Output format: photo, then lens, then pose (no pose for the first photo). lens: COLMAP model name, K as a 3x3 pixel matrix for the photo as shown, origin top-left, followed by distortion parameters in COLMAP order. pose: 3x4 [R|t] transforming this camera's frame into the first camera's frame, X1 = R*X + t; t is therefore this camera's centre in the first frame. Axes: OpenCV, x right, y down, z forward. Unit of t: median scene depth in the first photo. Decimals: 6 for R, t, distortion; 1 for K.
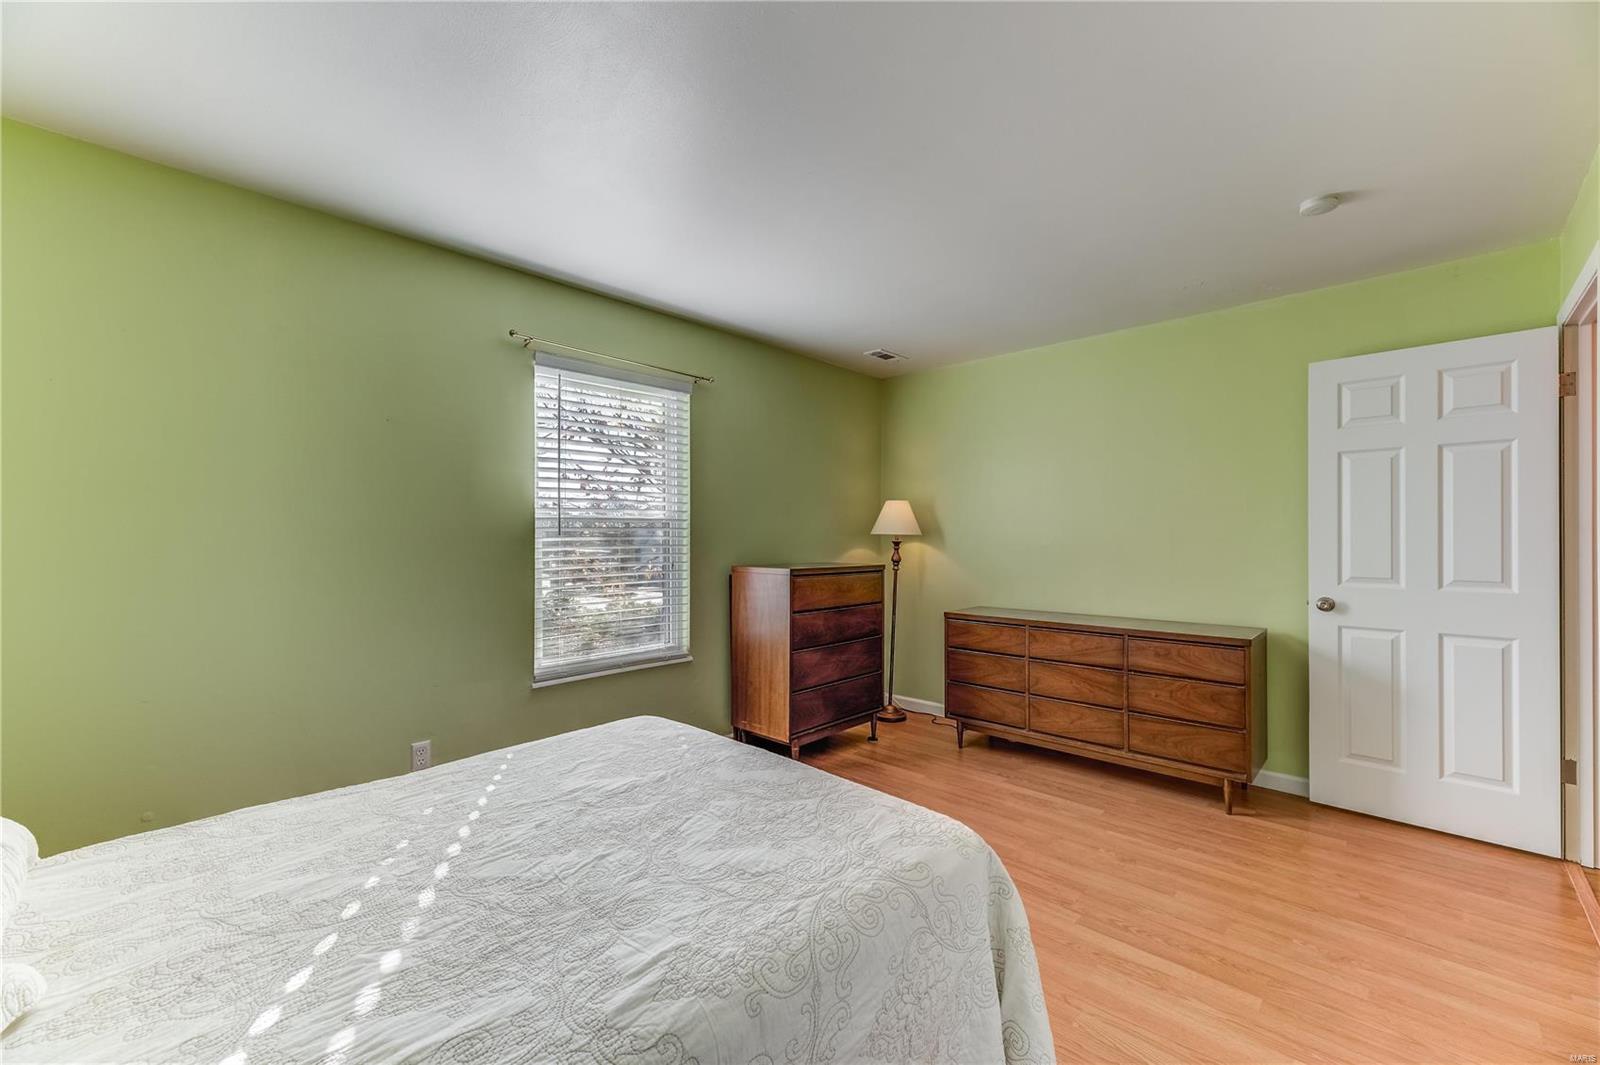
lens RADIAL K [[649.4, 0, 795.9], [0, 649.4, 532.8], [0, 0, 1]] dist [0.005283, 0.000011]
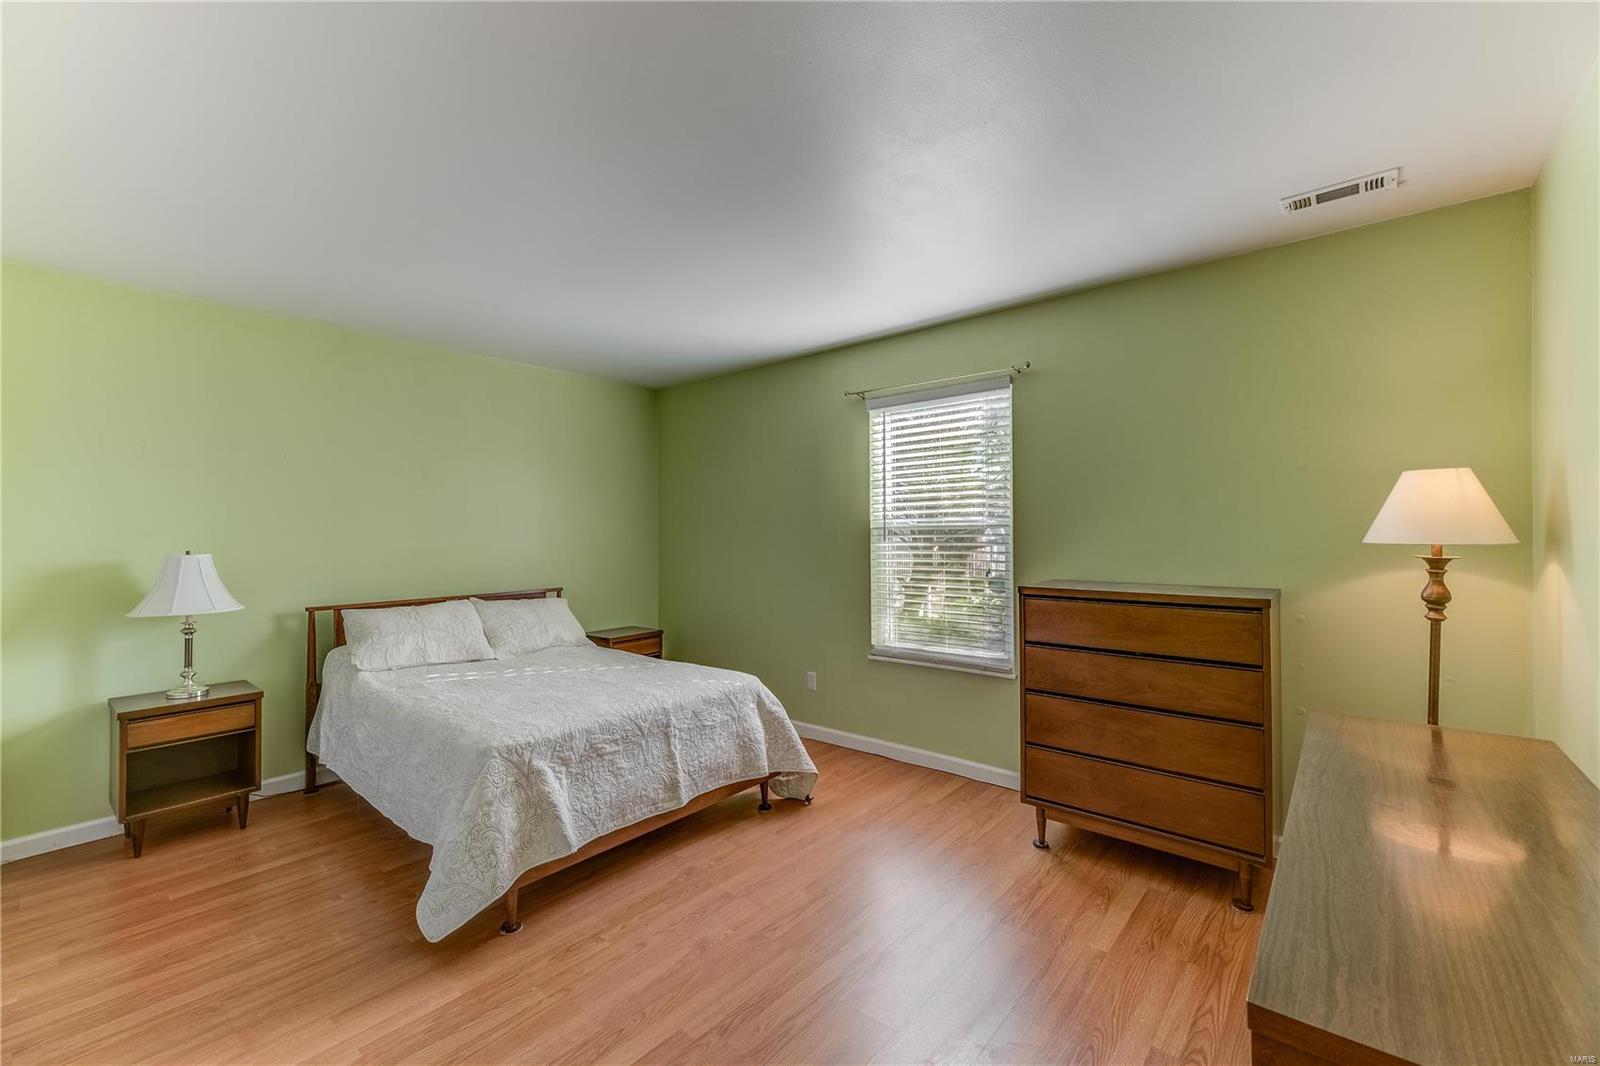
lens RADIAL K [[649.4, 0, 795.9], [0, 649.4, 533.3], [0, 0, 1]] dist [0.005283, 0.000011]
pose [[0.069711, 0.001490, -0.997566, 0.742086], [0.012536, 0.999919, 0.002370, -0.014700], [0.997488, -0.012671, 0.069686, 0.647733]]
